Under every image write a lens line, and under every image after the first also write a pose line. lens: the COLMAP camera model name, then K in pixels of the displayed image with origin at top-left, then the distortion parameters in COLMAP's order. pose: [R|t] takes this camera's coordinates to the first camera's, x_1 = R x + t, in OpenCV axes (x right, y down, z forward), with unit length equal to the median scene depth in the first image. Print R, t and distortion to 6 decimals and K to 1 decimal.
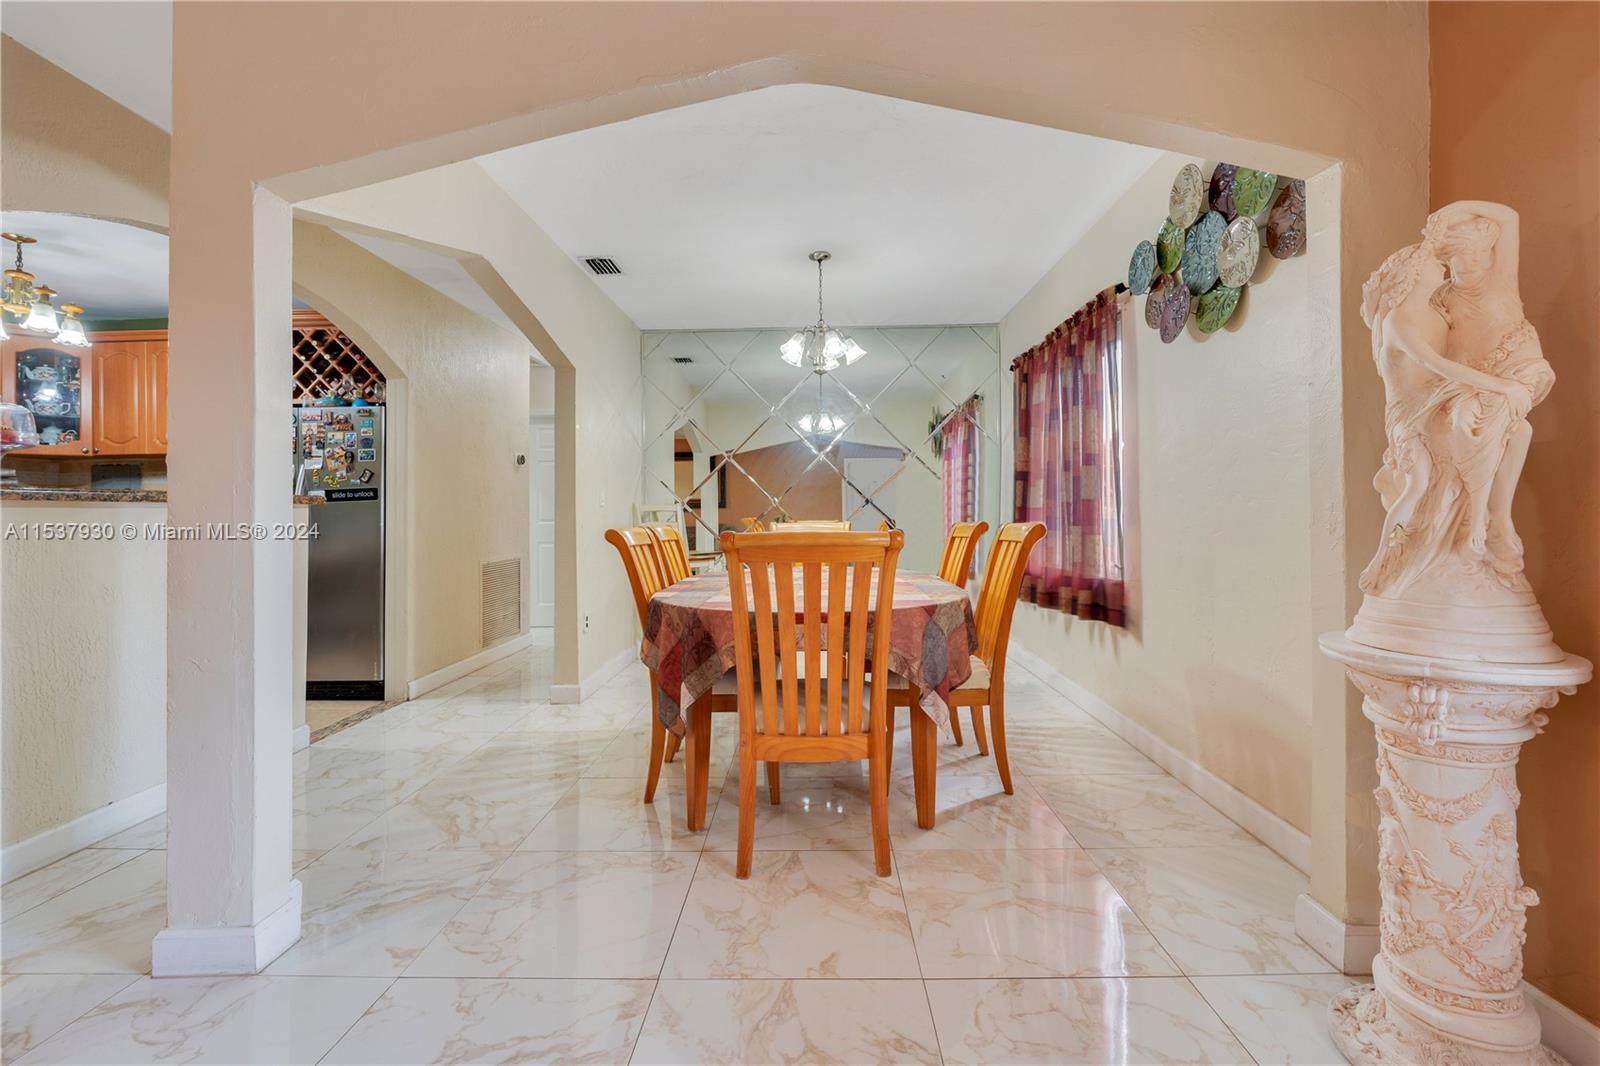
lens RADIAL K [[674.7, 0, 820.7], [0, 674.7, 504.6], [0, 0, 1]] dist [-0.024859, 0.003614]
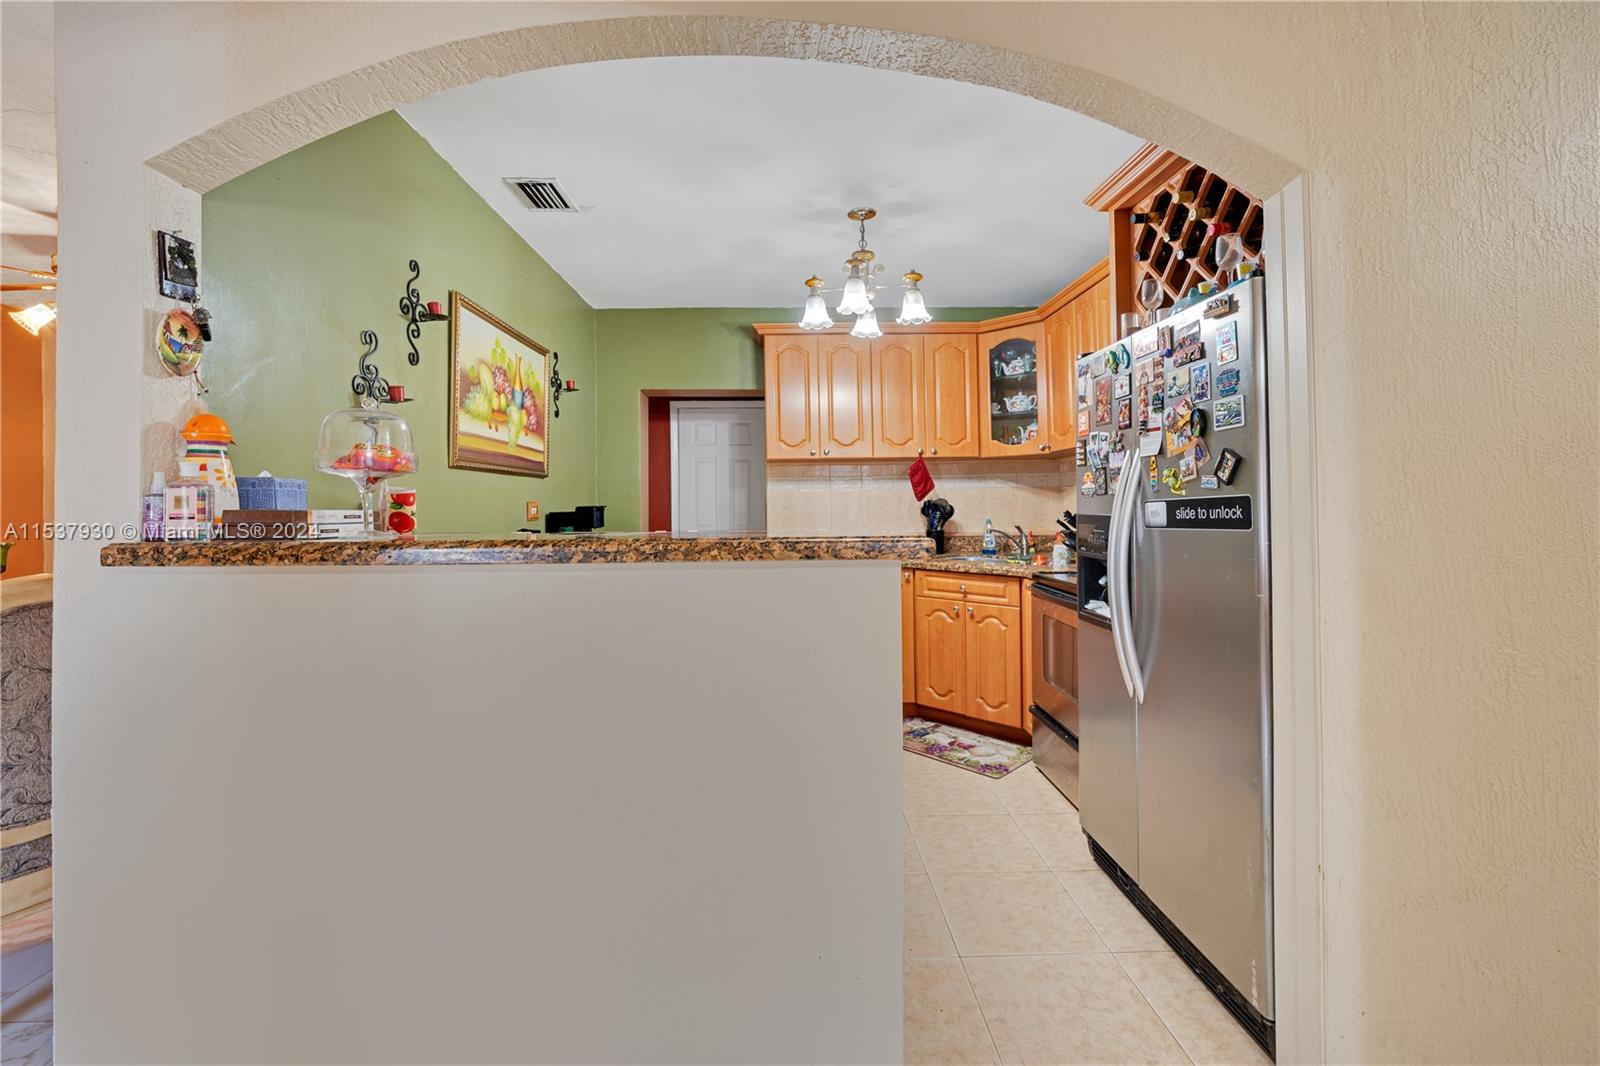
lens RADIAL K [[674.7, 0, 726.5], [0, 674.7, 529.5], [0, 0, 1]] dist [-0.024859, 0.003614]
pose [[-0.051364, 0.045316, -0.997651, -0.273687], [0.019621, 0.998823, 0.044359, -0.029207], [0.998487, -0.017297, -0.052193, 0.726277]]
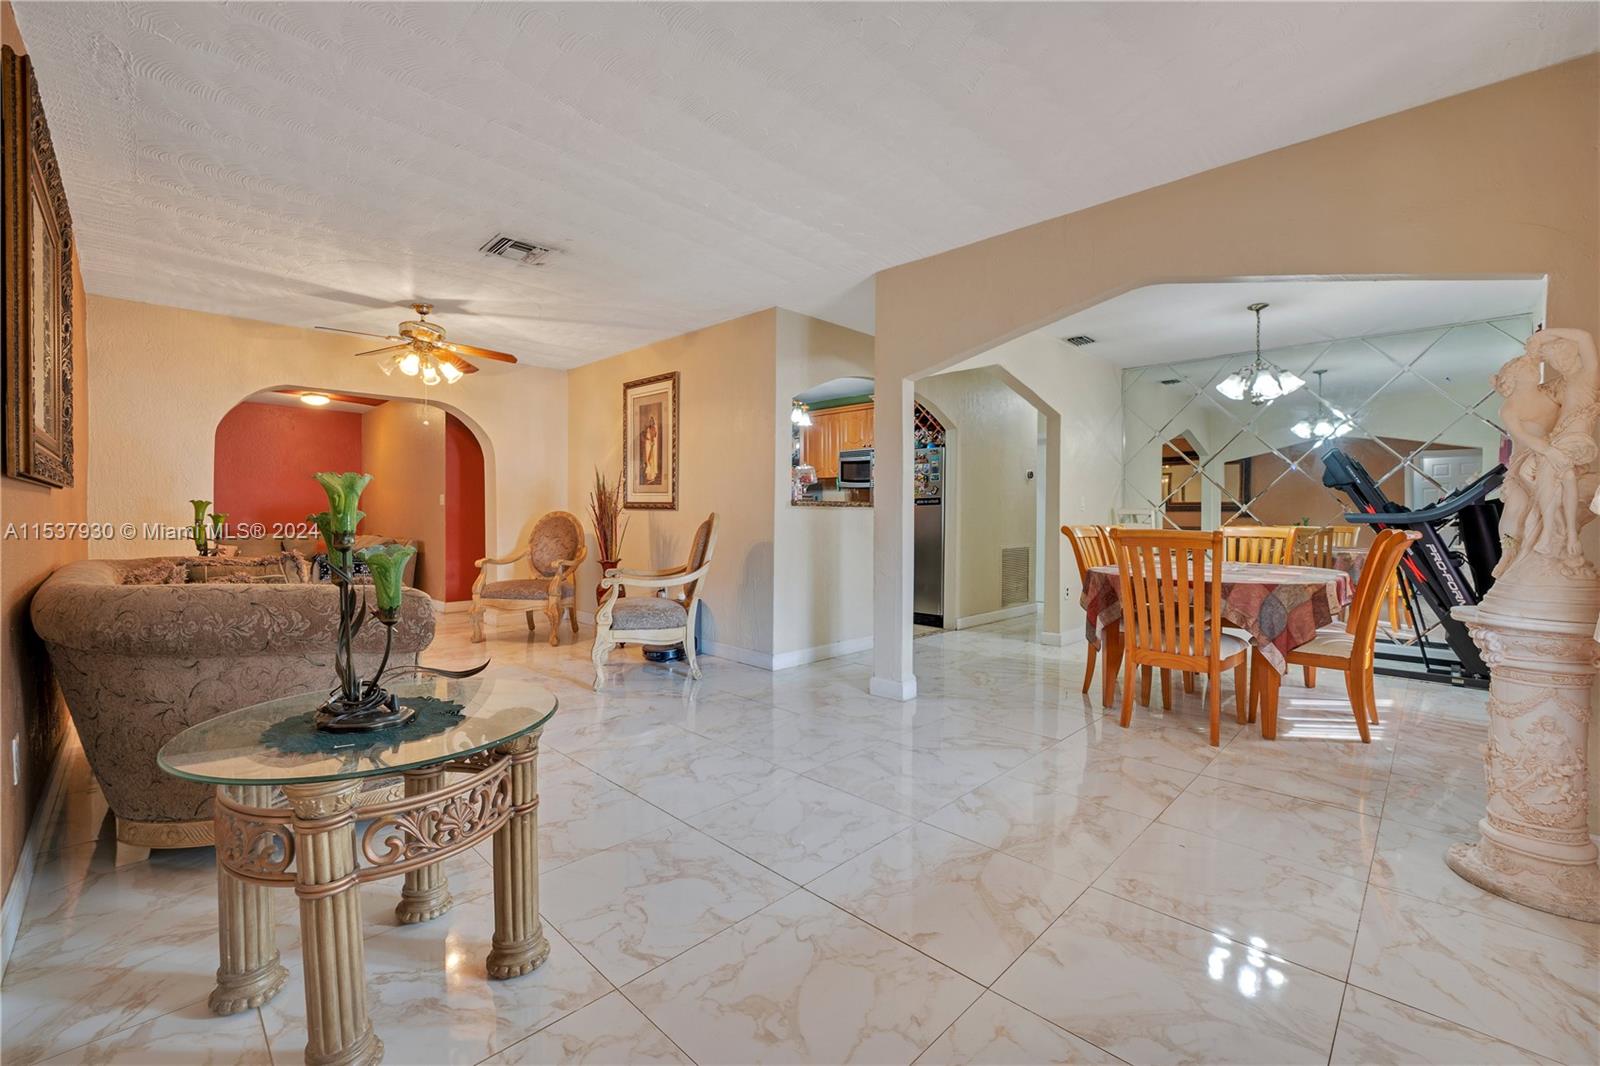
lens RADIAL K [[674.7, 0, 828.2], [0, 674.7, 523.4], [0, 0, 1]] dist [-0.024859, 0.003614]
pose [[0.741623, 0.024947, -0.670353, 0.231189], [-0.006532, 0.999529, 0.029971, -0.010330], [0.670785, -0.017849, 0.741437, -0.395205]]
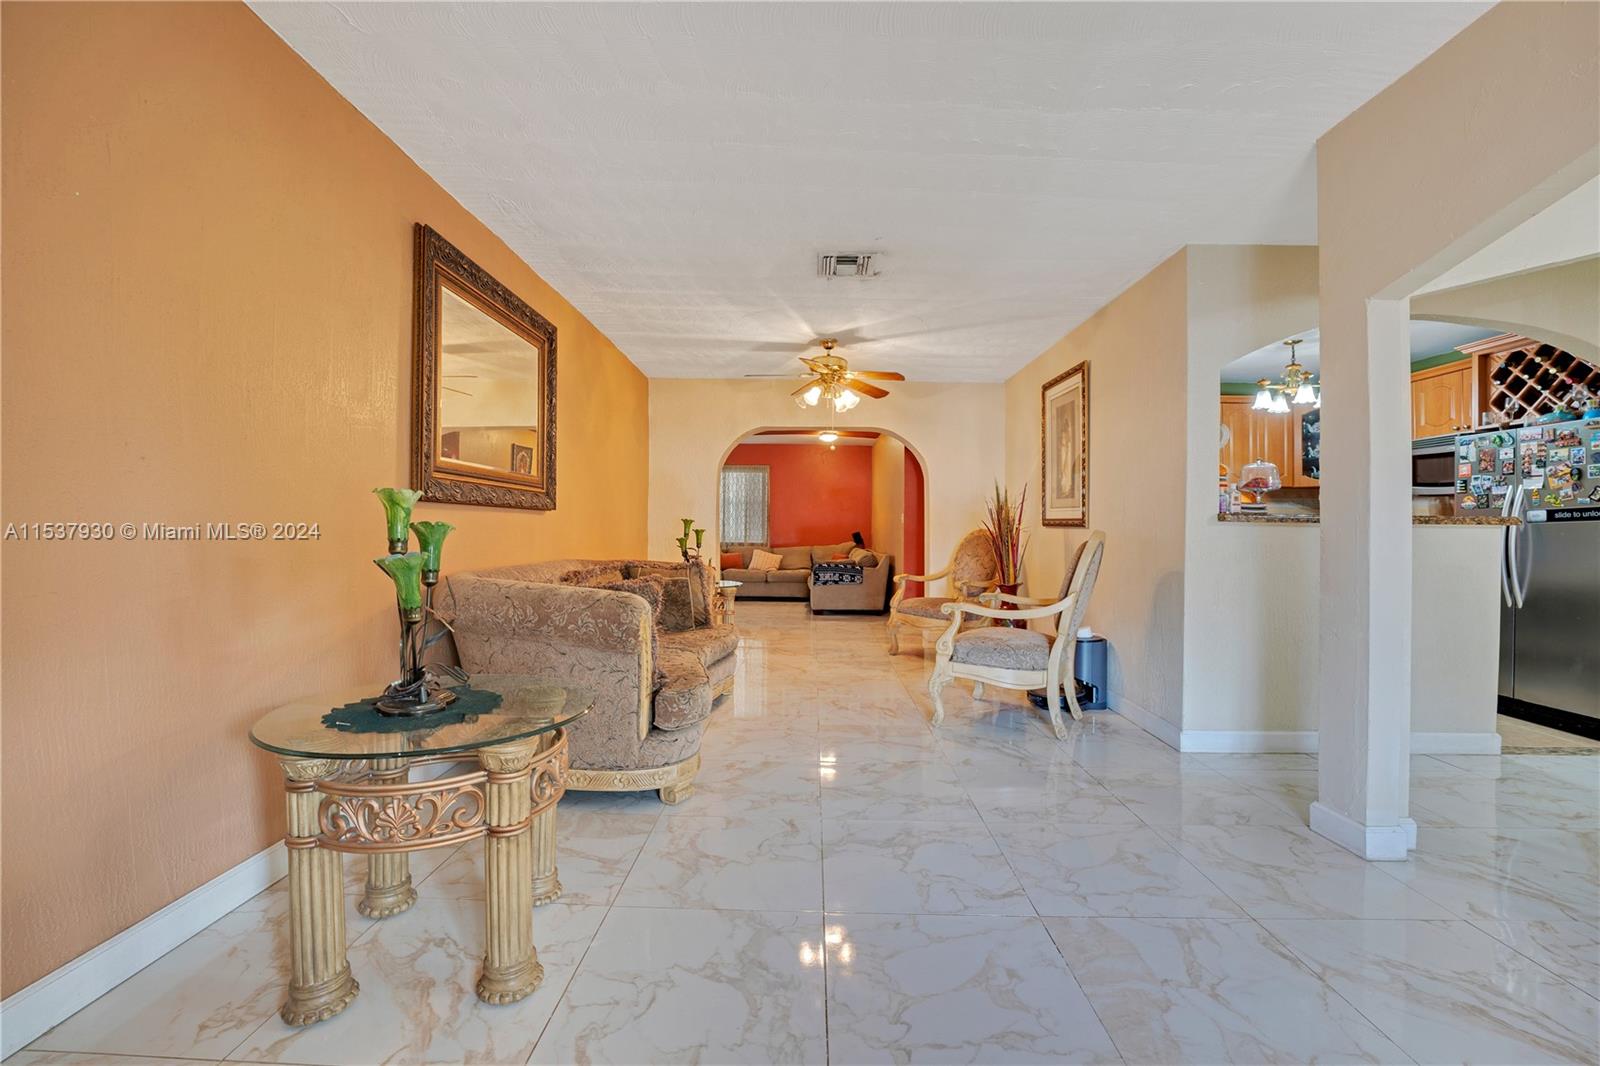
lens RADIAL K [[674.7, 0, 791.8], [0, 674.7, 526.8], [0, 0, 1]] dist [-0.024859, 0.003614]
pose [[-0.007320, 0.007786, -0.999943, 0.214748], [-0.000694, 0.999969, 0.007791, -0.004731], [0.999973, 0.000751, -0.007315, -0.085105]]
